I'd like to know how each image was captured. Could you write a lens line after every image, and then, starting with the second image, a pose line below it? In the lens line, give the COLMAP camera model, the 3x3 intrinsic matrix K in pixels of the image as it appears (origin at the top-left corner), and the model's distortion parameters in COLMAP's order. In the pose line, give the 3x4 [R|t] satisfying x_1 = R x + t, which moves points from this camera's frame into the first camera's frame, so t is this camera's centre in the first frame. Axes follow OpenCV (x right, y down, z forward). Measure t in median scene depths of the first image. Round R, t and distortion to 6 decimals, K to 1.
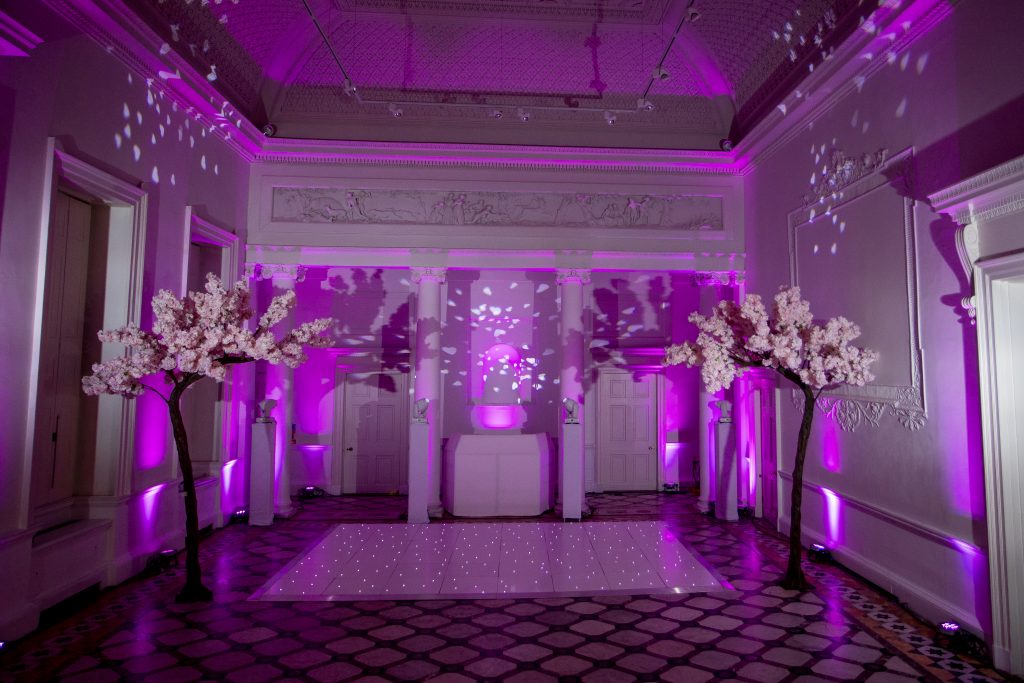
lens RADIAL K [[784.0, 0, 582.3], [0, 784.0, 274.1], [0, 0, 1]] dist [-0.066081, 0.040749]
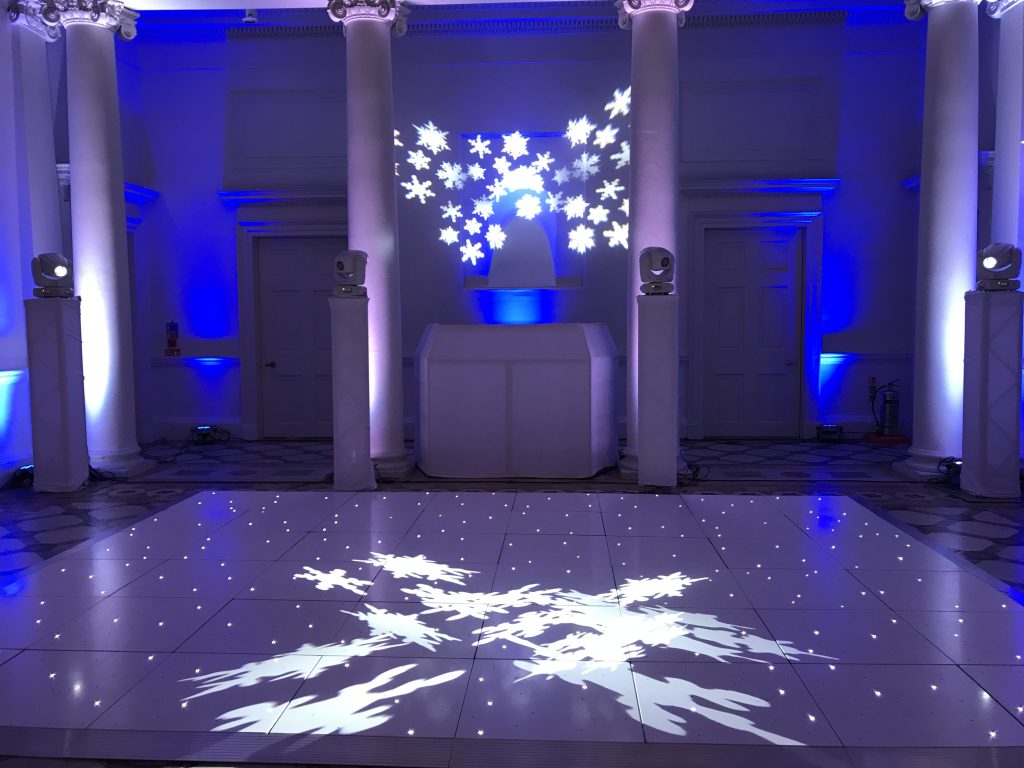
lens RADIAL K [[834.5, 0, 508.0], [0, 834.5, 371.2], [0, 0, 1]] dist [0.031977, -0.030680]
pose [[0.988618, -0.000301, -0.150445, -0.032529], [0.027446, 0.983578, 0.178387, 0.173022], [0.147920, -0.180486, 0.972391, 0.576952]]
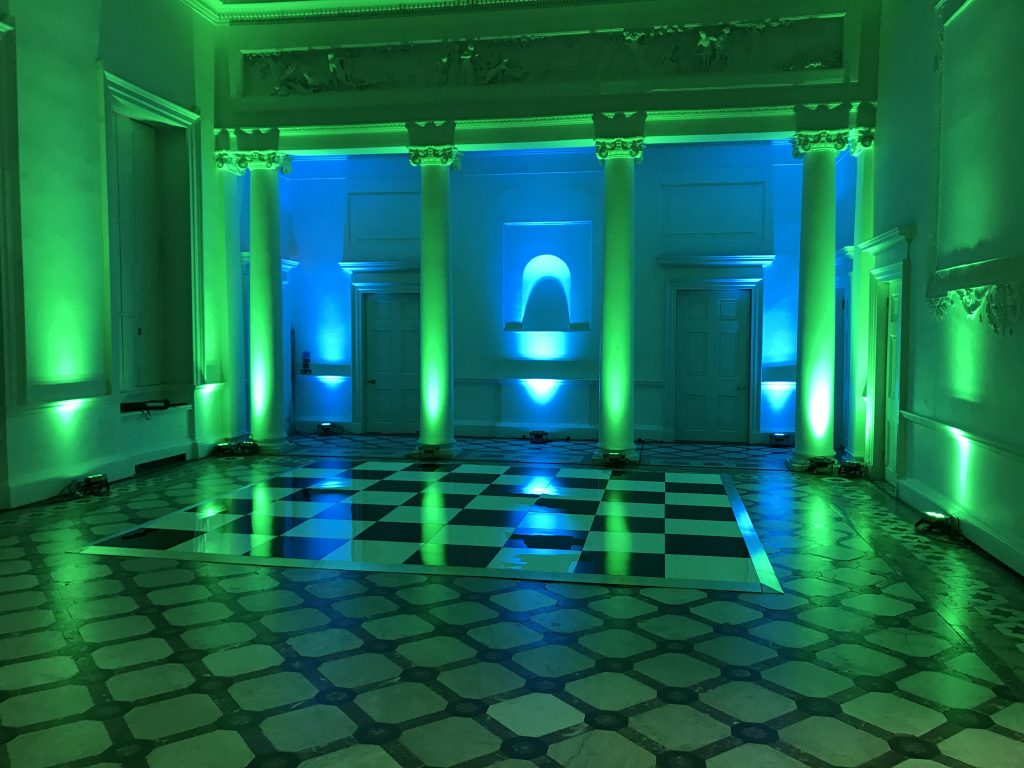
lens RADIAL K [[834.5, 0, 511.2], [0, 834.5, 375.6], [0, 0, 1]] dist [0.031977, -0.030680]
pose [[0.961640, 0.016107, -0.273843, 0.141812], [0.029699, 0.986294, 0.162303, 0.105938], [0.272704, -0.164210, 0.947981, 0.246945]]
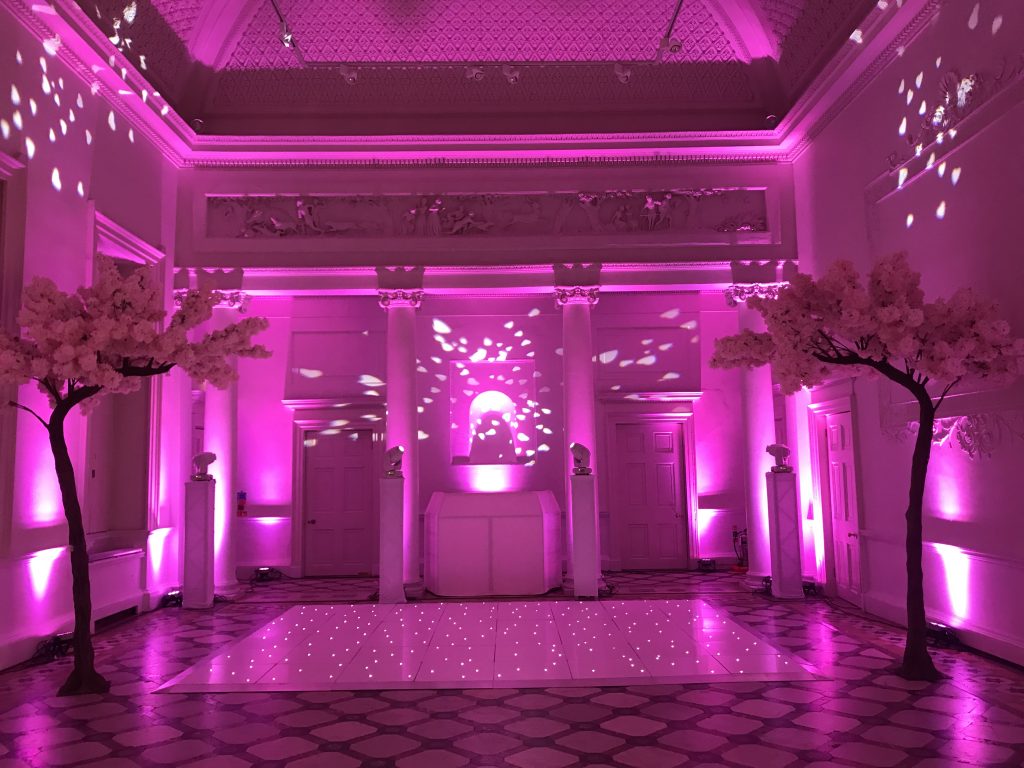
lens RADIAL K [[834.5, 0, 504.1], [0, 834.5, 373.6], [0, 0, 1]] dist [0.031977, -0.030680]
pose [[0.995973, -0.028240, -0.085087, -0.020993], [0.028540, 0.999590, 0.002318, 0.101508], [0.084986, -0.004737, 0.996371, 0.183154]]
